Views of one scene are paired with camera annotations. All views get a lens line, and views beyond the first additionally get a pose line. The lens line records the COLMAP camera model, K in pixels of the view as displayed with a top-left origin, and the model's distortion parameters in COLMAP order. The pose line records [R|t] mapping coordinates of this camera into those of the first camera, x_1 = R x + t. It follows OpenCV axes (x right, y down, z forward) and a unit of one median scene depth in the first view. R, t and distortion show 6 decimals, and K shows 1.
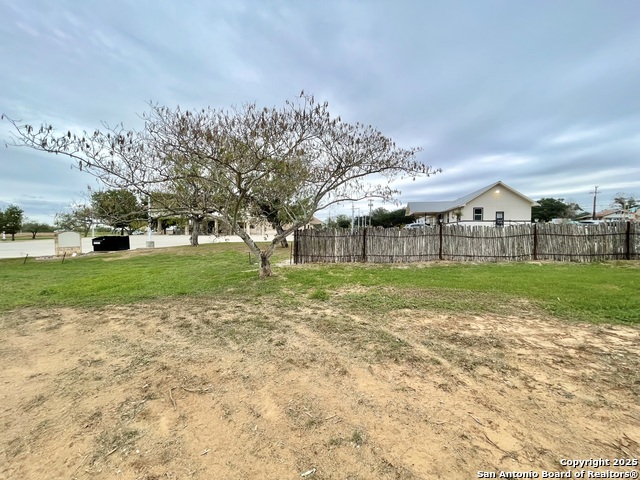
lens RADIAL K [[252.9, 0, 320.1], [0, 252.9, 239.8], [0, 0, 1]] dist [0.004913, 0.000174]
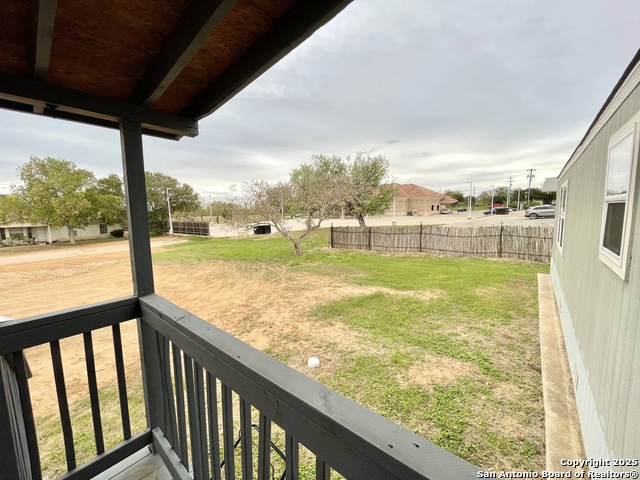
lens RADIAL K [[252.9, 0, 320.4], [0, 252.9, 243.7], [0, 0, 1]] dist [0.004913, 0.000174]
pose [[0.841898, 0.049475, -0.537364, 0.731955], [0.007240, 0.994663, 0.102922, -0.104703], [0.539588, -0.090540, 0.837046, -0.408102]]
